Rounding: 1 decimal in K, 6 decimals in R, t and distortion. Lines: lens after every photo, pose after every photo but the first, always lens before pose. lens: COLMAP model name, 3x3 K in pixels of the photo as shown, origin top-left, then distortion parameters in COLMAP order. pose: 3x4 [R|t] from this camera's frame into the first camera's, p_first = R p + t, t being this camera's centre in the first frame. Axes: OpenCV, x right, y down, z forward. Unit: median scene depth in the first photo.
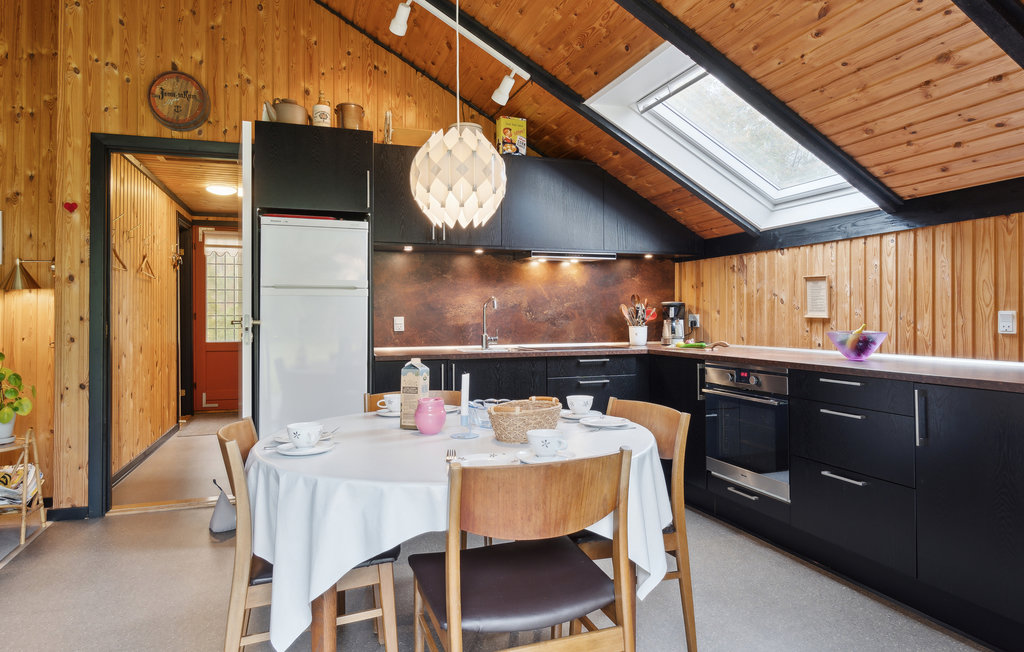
lens RADIAL K [[633.1, 0, 512.0], [0, 633.1, 326.0], [0, 0, 1]] dist [0.002259, -0.000609]
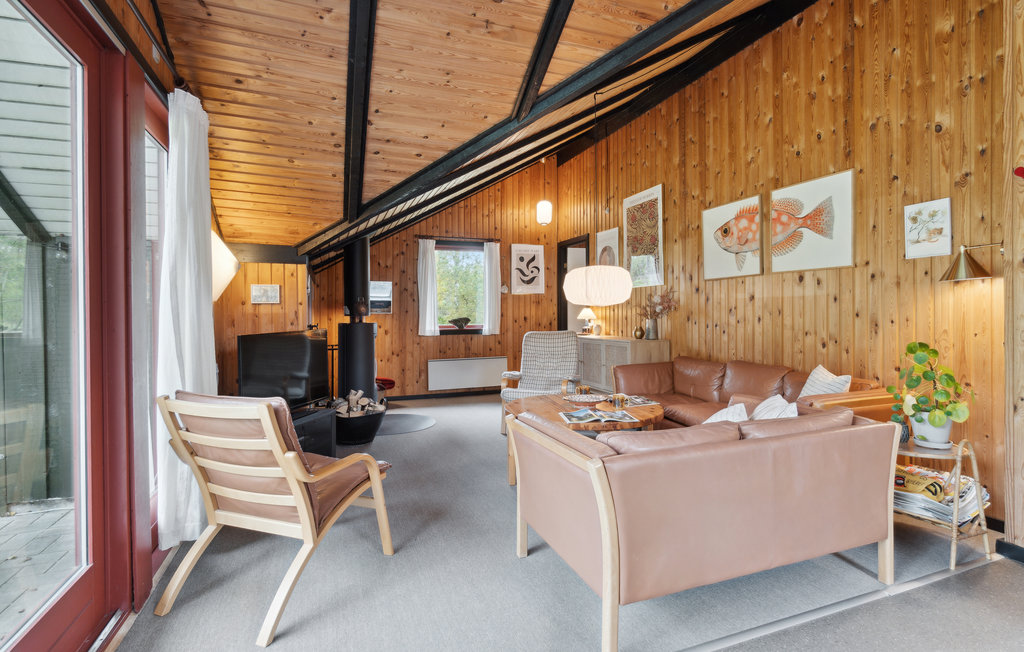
lens RADIAL K [[478.5, 0, 509.5], [0, 478.5, 313.3], [0, 0, 1]] dist [-0.000314, 0.000085]
pose [[0.029048, -0.001522, -0.999577, -0.111393], [-0.003243, 0.999993, -0.001617, -0.006383], [0.999573, 0.003288, 0.029043, 0.319301]]
